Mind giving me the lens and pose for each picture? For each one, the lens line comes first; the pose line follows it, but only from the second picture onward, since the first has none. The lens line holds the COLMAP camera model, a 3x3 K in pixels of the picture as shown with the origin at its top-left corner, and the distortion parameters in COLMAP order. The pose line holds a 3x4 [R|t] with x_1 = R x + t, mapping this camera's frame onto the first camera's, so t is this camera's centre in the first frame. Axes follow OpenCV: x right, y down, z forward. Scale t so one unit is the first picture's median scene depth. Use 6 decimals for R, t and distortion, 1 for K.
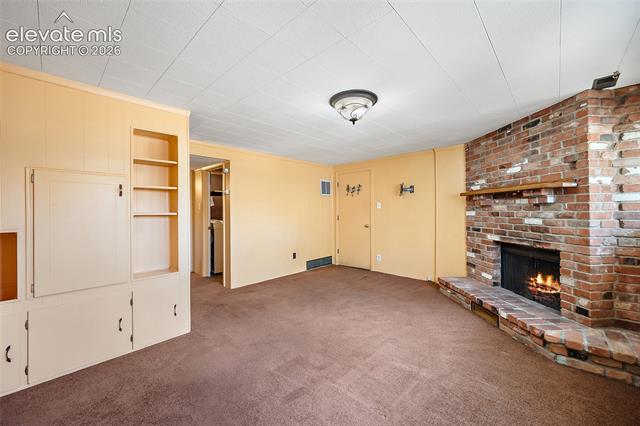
lens RADIAL K [[254.8, 0, 317.7], [0, 254.8, 210.8], [0, 0, 1]] dist [0.006117, 0.000018]
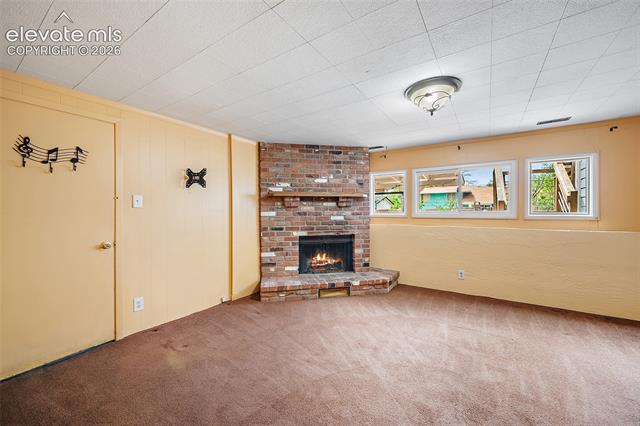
lens RADIAL K [[254.8, 0, 316.6], [0, 254.8, 213.0], [0, 0, 1]] dist [0.006117, 0.000018]
pose [[-0.176653, -0.005738, 0.984256, -0.536662], [0.005158, 0.999964, 0.006755, 0.001165], [-0.984260, 0.006271, -0.176617, 1.233641]]
